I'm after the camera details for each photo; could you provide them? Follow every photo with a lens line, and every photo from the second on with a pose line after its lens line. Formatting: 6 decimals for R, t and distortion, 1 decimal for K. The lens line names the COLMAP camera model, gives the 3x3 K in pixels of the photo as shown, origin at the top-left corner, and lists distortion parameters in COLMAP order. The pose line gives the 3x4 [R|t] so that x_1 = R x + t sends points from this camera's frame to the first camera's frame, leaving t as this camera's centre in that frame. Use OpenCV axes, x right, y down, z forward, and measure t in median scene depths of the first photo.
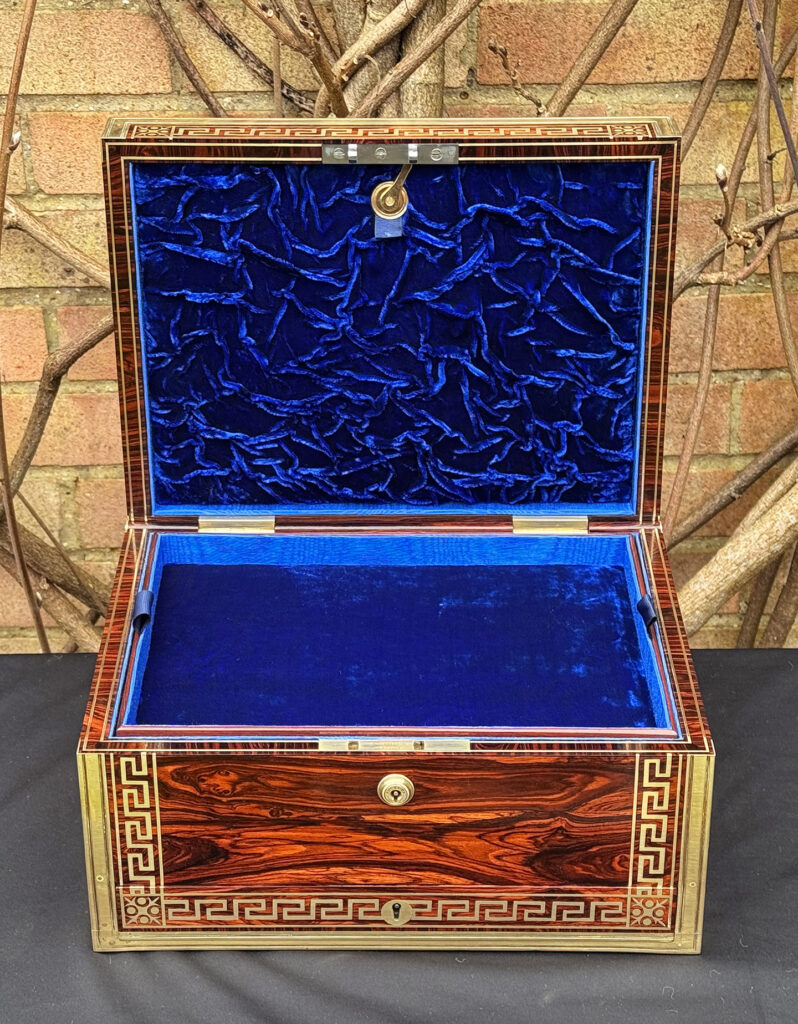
lens RADIAL K [[2101.6, 0, 360.3], [0, 2101.6, 548.7], [0, 0, 1]] dist [0.126238, 0.009230]
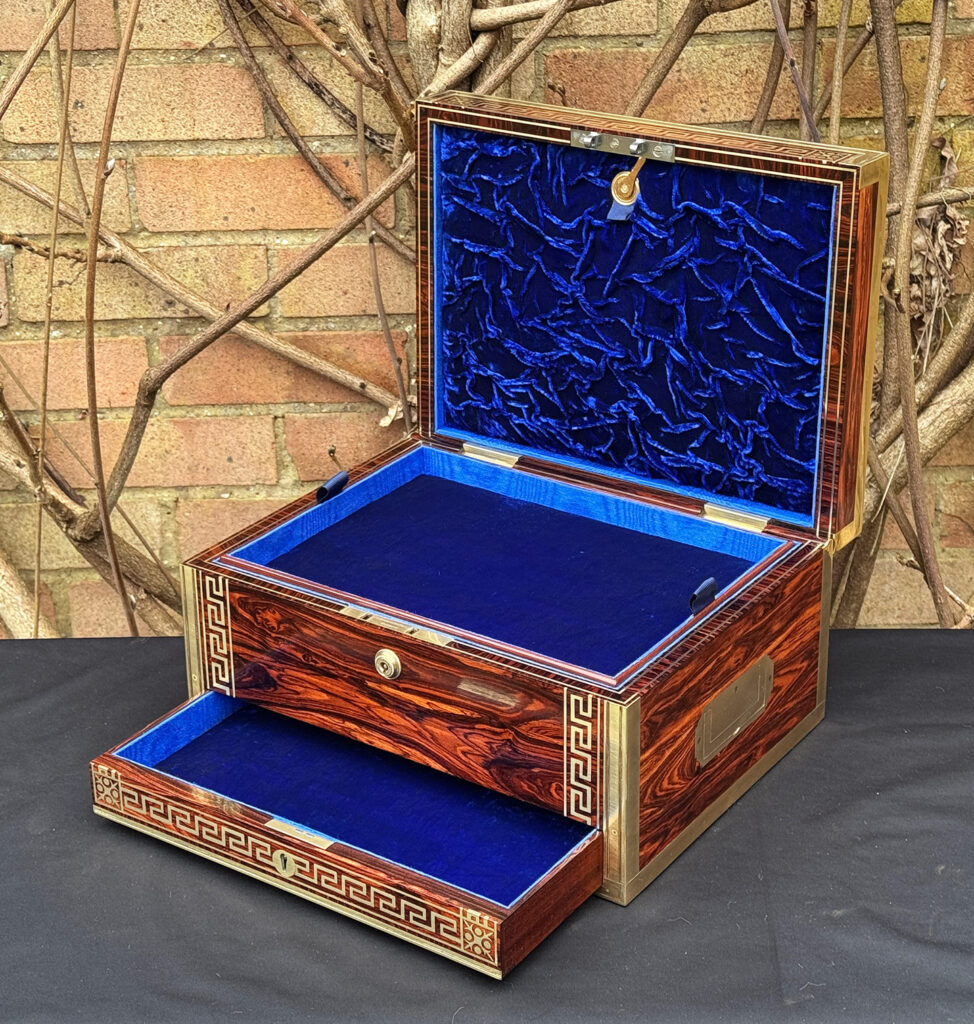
lens RADIAL K [[2060.9, 0, 496.0], [0, 2060.9, 483.8], [0, 0, 1]] dist [0.089142, 0.077001]
pose [[0.828712, 0.219254, -0.514941, 0.564266], [-0.259765, 0.965647, -0.006890, 0.011559], [0.495741, 0.139473, 0.857198, 0.051382]]
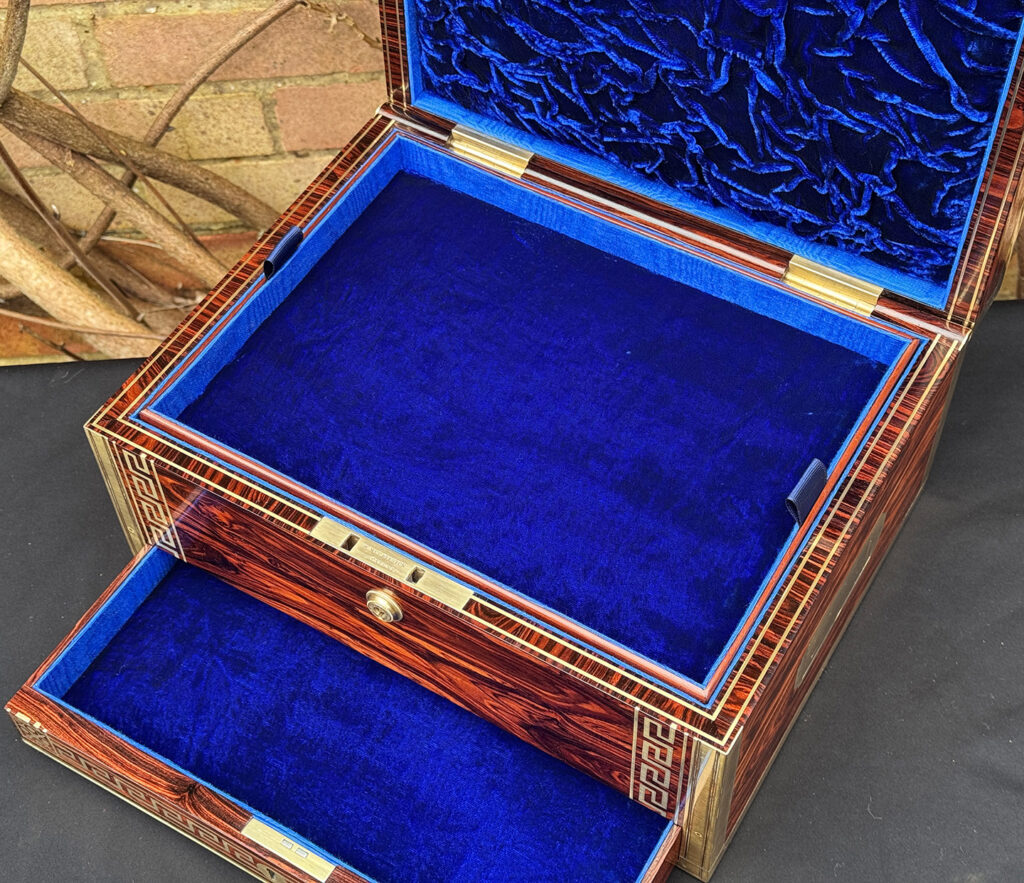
lens RADIAL K [[1602.9, 0, 505.2], [0, 1602.9, 441.7], [0, 0, 1]] dist [0.134441, -0.130075]
pose [[0.858608, 0.395101, -0.326630, 0.221541], [-0.220423, 0.859797, 0.460610, -0.227568], [0.462823, -0.323487, 0.825319, 0.464668]]
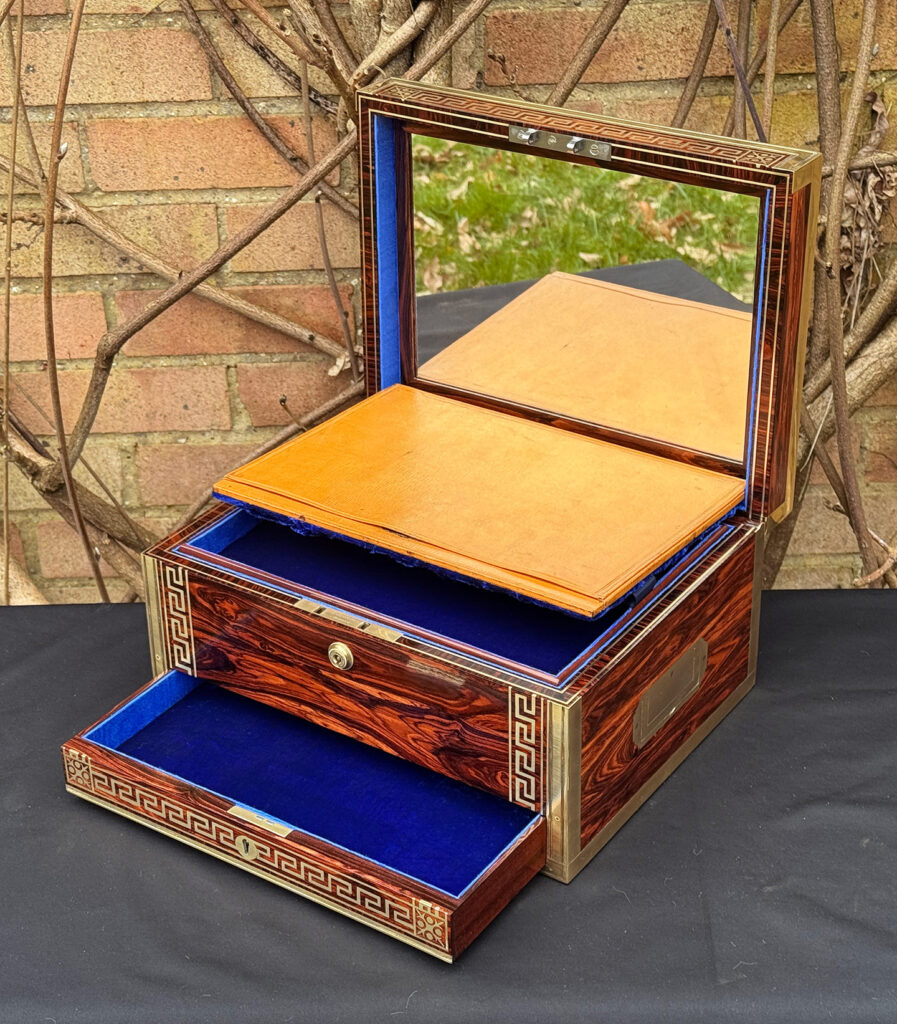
lens RADIAL K [[1943.0, 0, 418.6], [0, 1943.0, 524.2], [0, 0, 1]] dist [0.097827, 0.052154]
pose [[0.826246, 0.262915, -0.498190, 0.534015], [-0.249806, 0.963695, 0.094279, -0.066980], [0.504891, 0.046553, 0.861927, 0.056272]]
